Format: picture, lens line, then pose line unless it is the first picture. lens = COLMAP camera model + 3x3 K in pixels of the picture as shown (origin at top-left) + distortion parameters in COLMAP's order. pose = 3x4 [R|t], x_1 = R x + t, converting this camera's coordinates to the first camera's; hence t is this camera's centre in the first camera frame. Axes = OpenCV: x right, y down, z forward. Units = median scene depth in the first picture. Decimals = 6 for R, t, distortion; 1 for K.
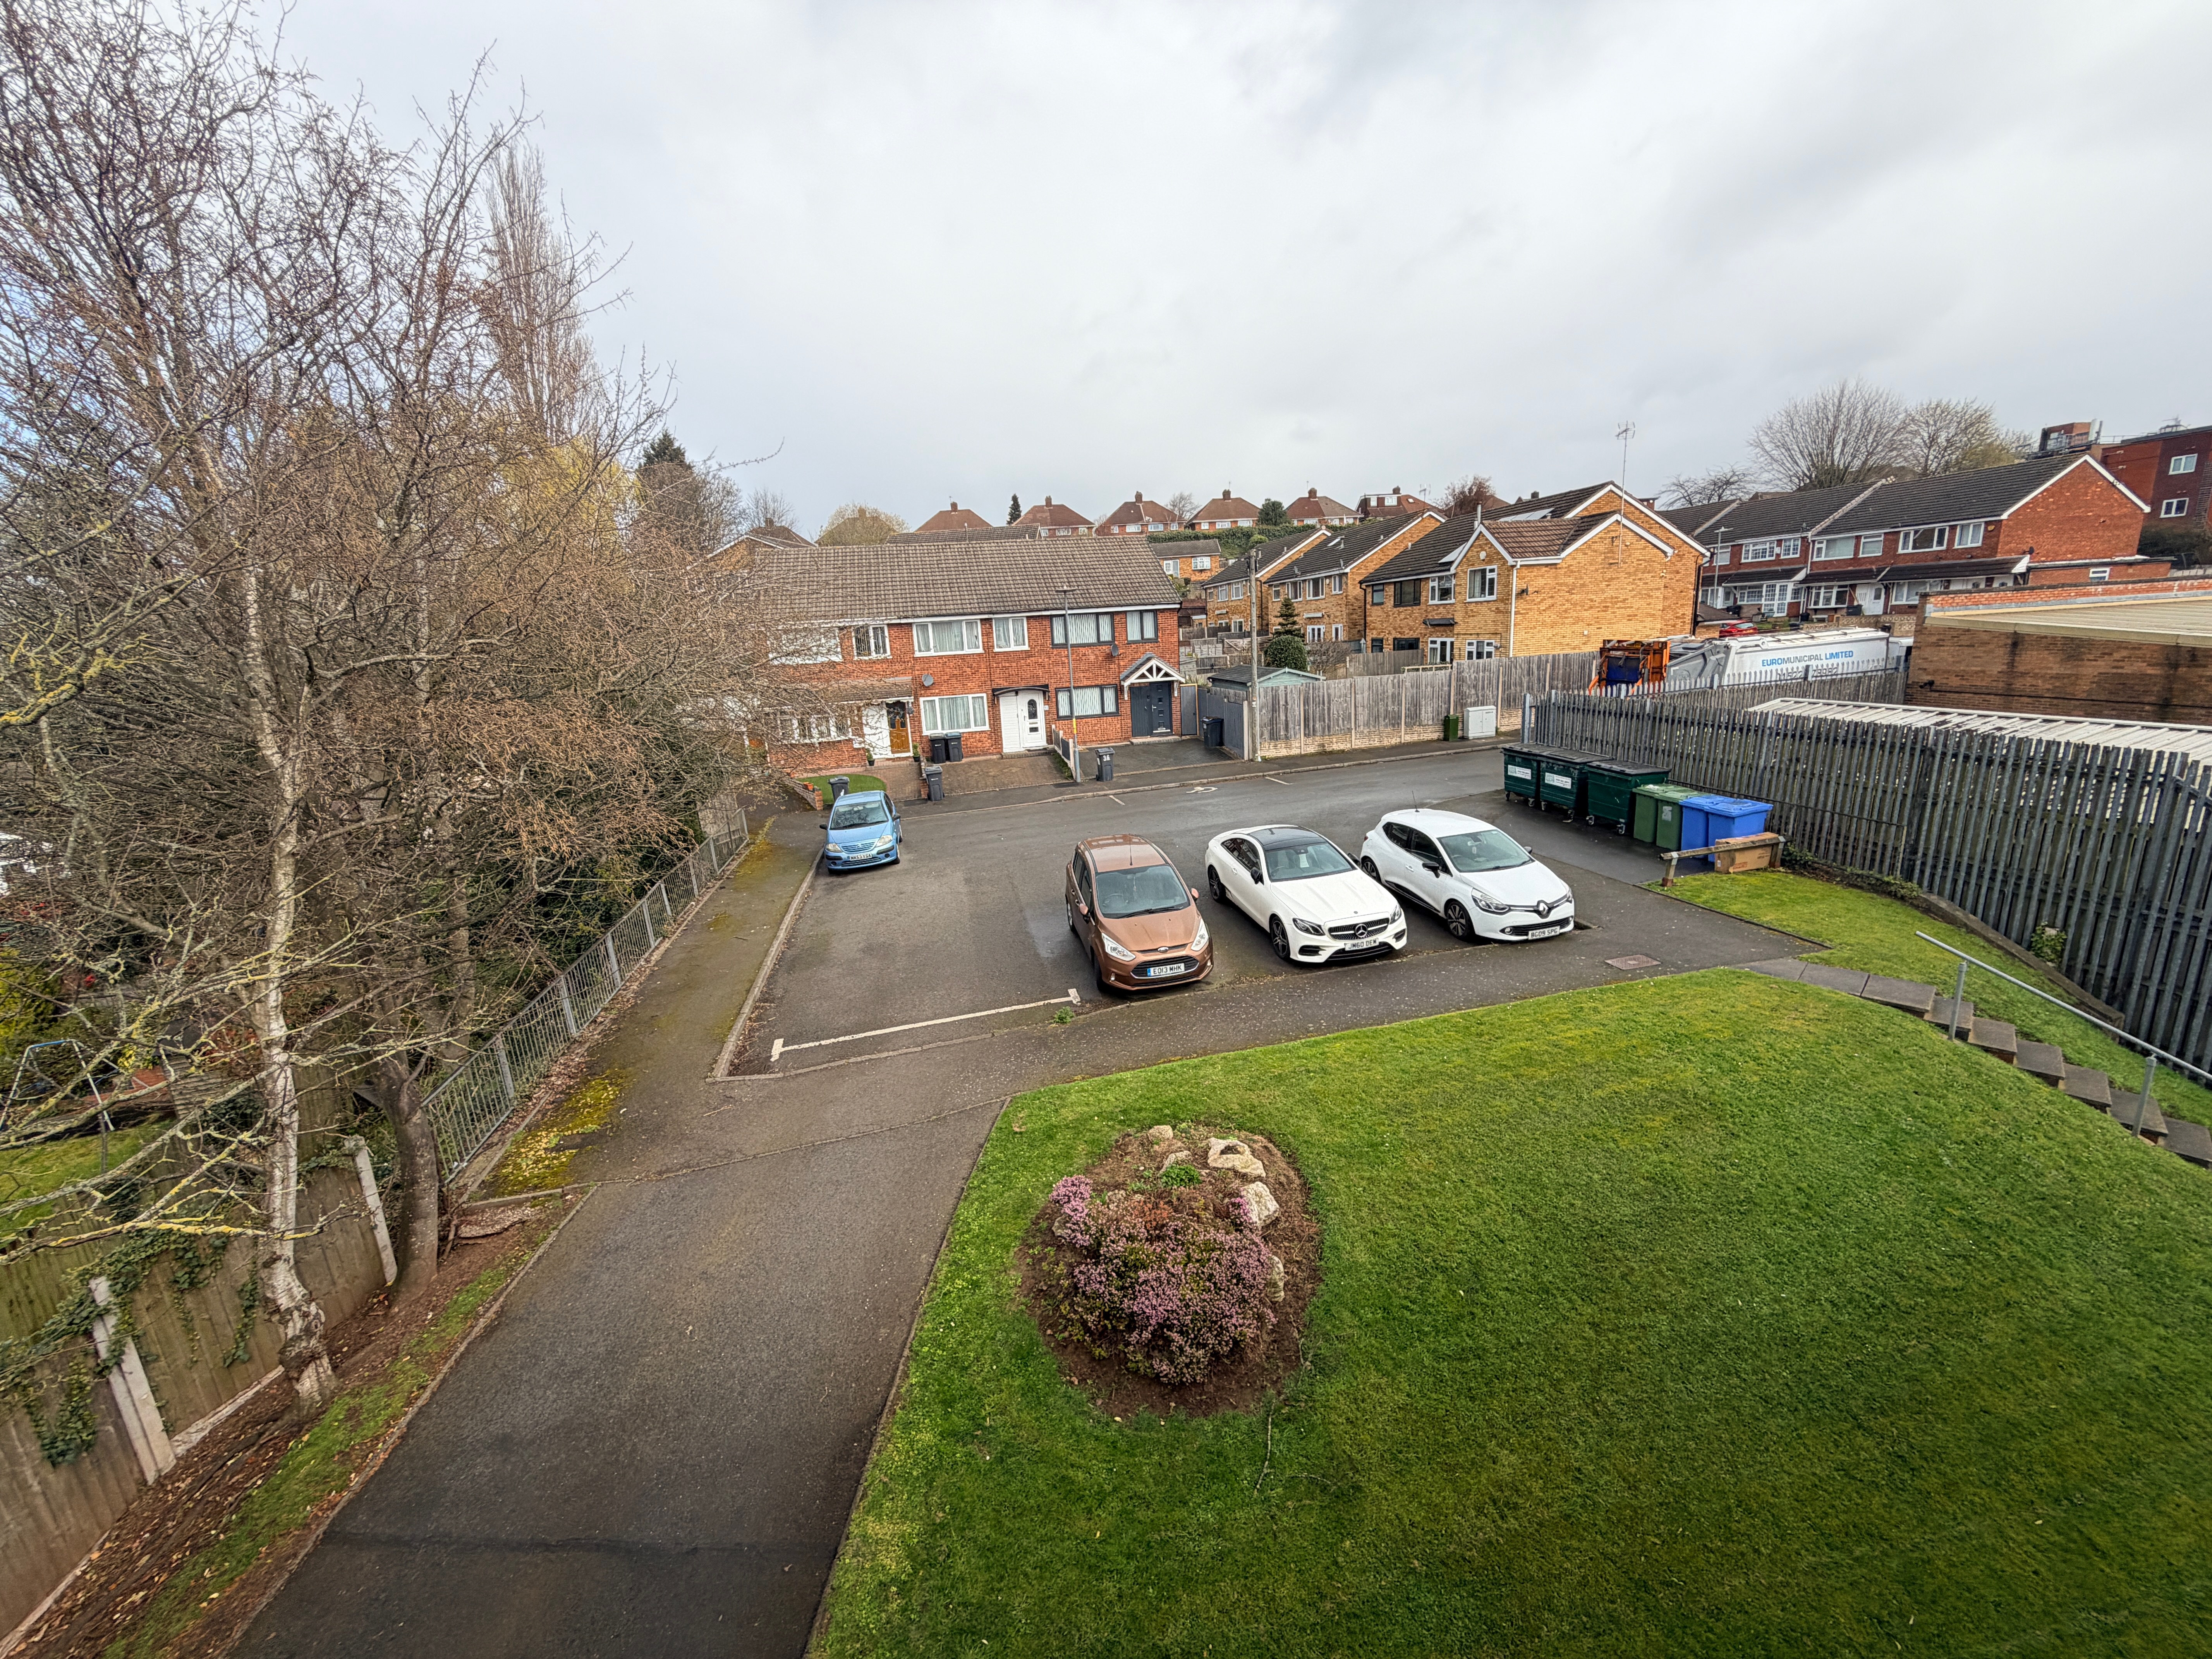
lens RADIAL K [[884.7, 0, 1098.2], [0, 884.7, 830.2], [0, 0, 1]] dist [-0.000912, -0.000393]
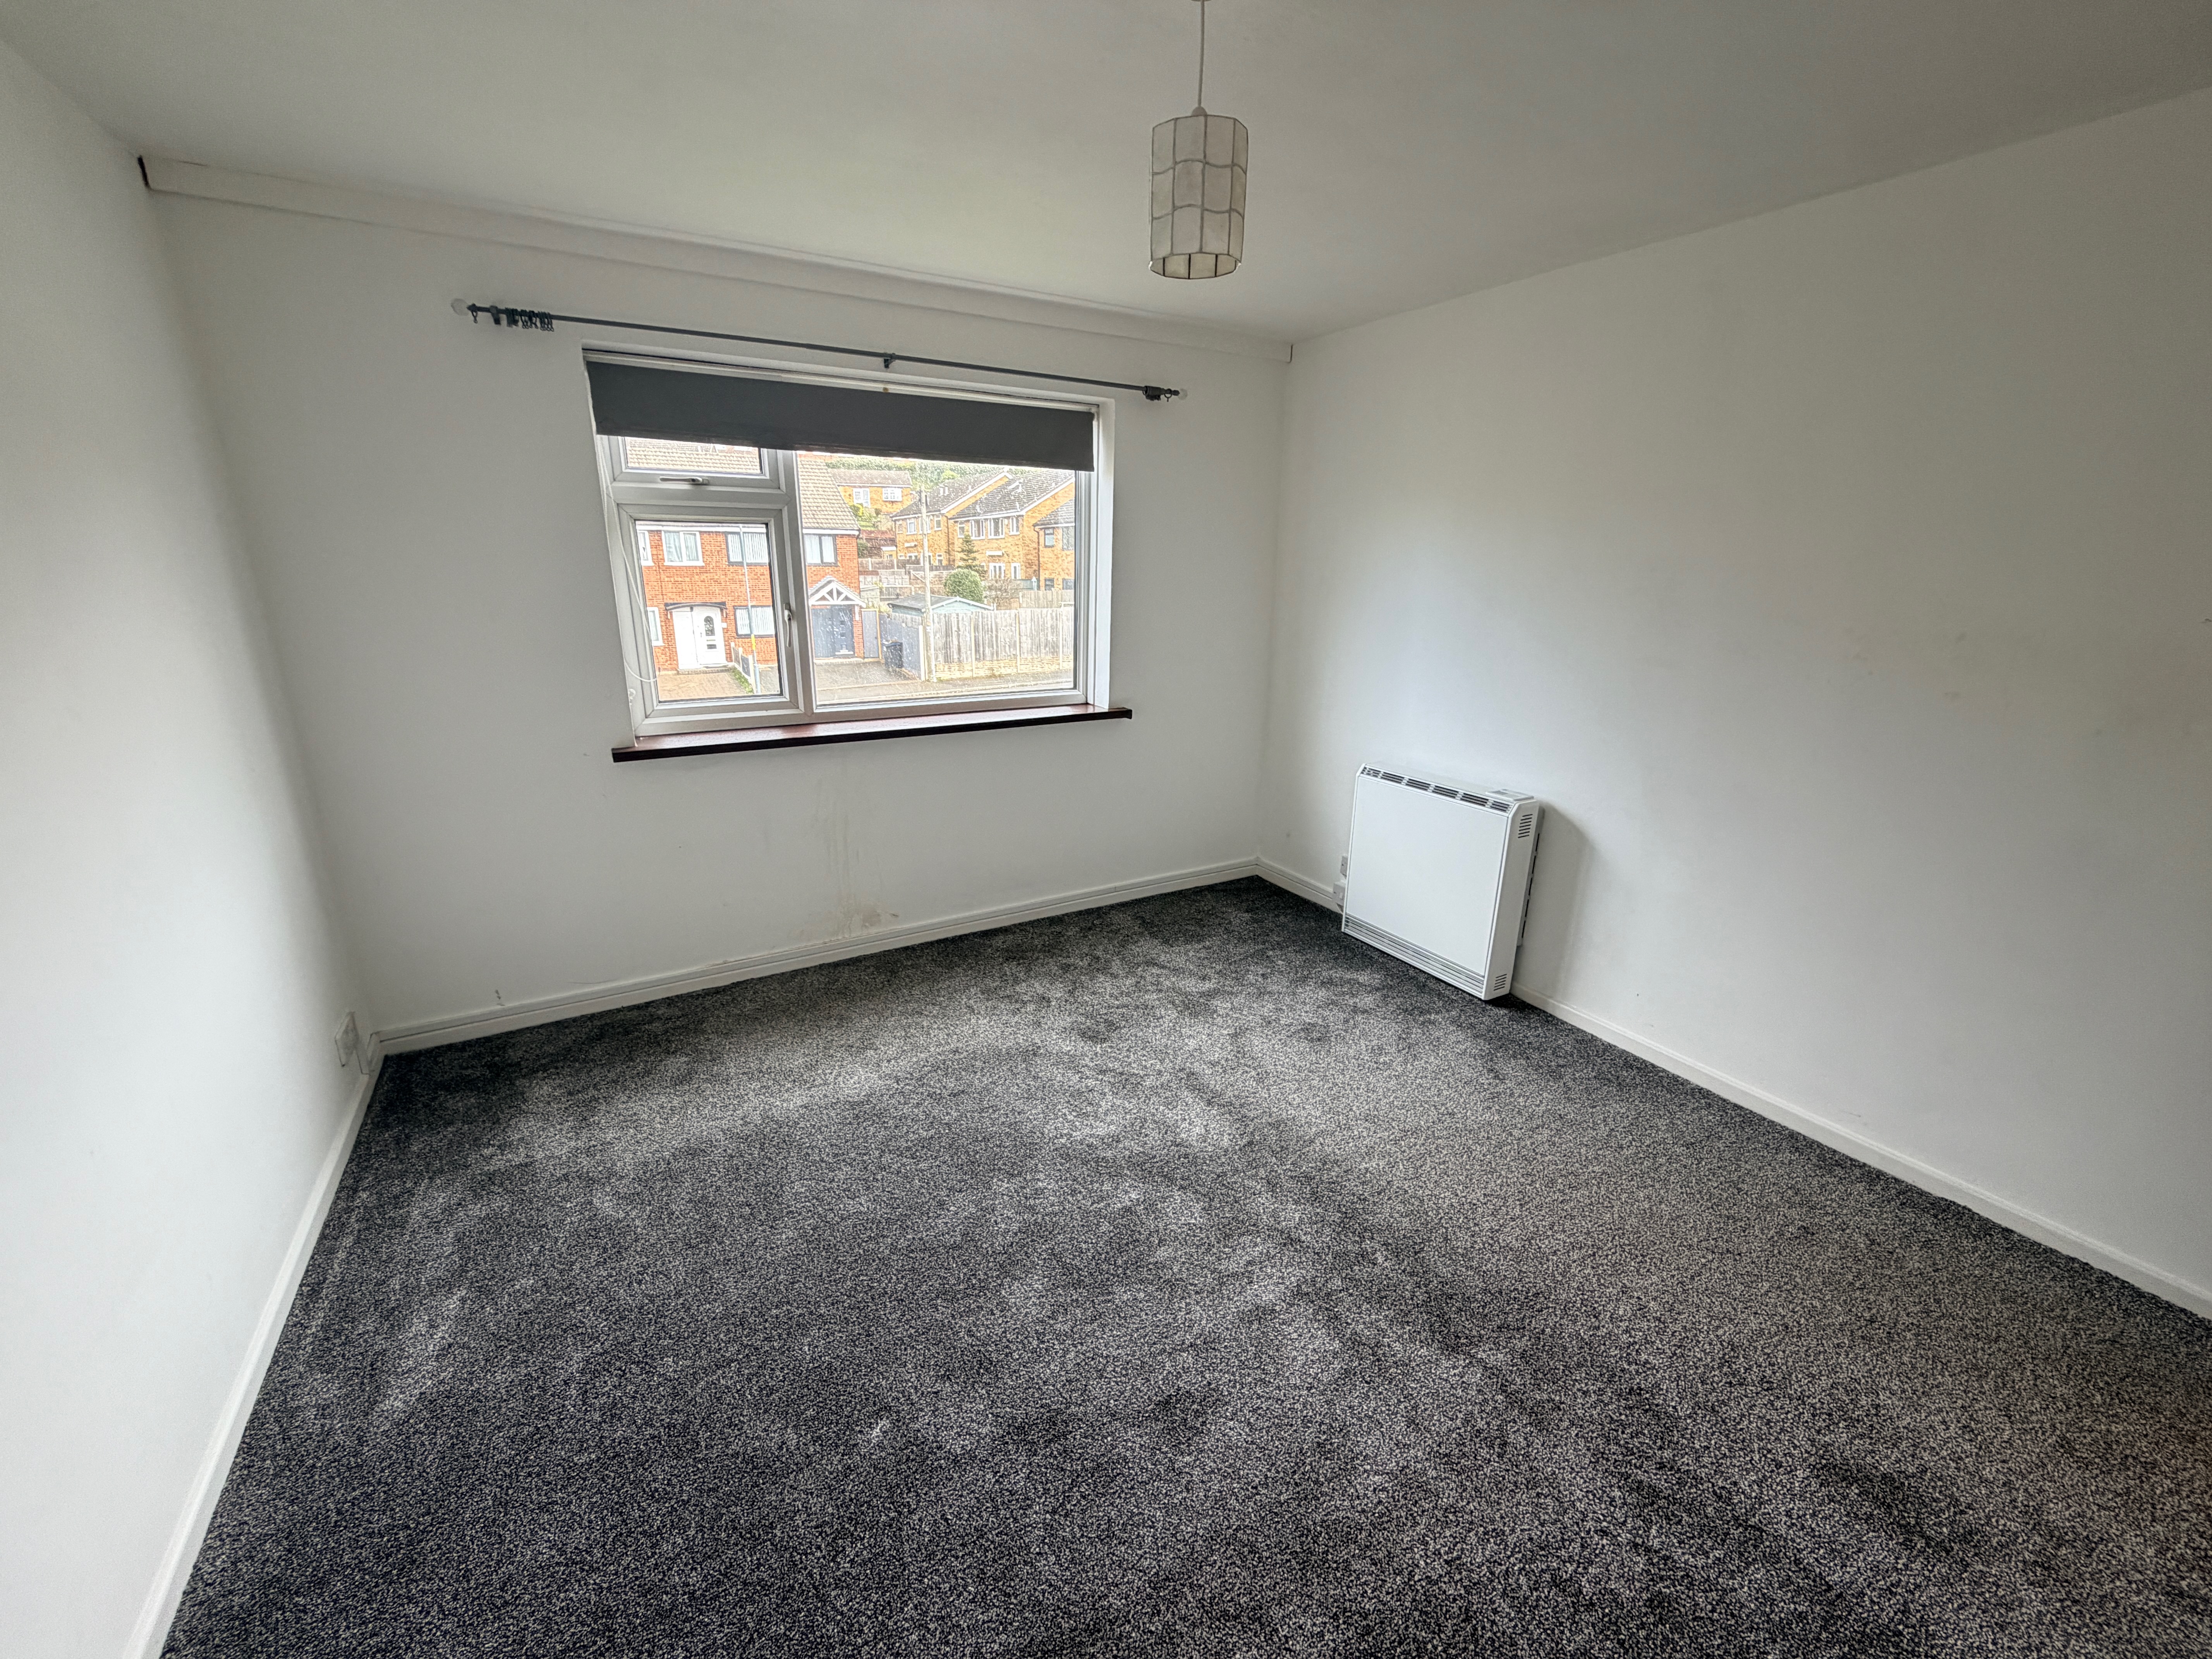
lens RADIAL K [[880.6, 0, 1092.9], [0, 880.6, 835.7], [0, 0, 1]] dist [-0.000059, -0.000074]
pose [[0.947581, -0.030377, 0.318069, 0.012882], [0.007363, 0.997282, 0.073310, 0.030468], [-0.319431, -0.067125, 0.945229, -0.099828]]
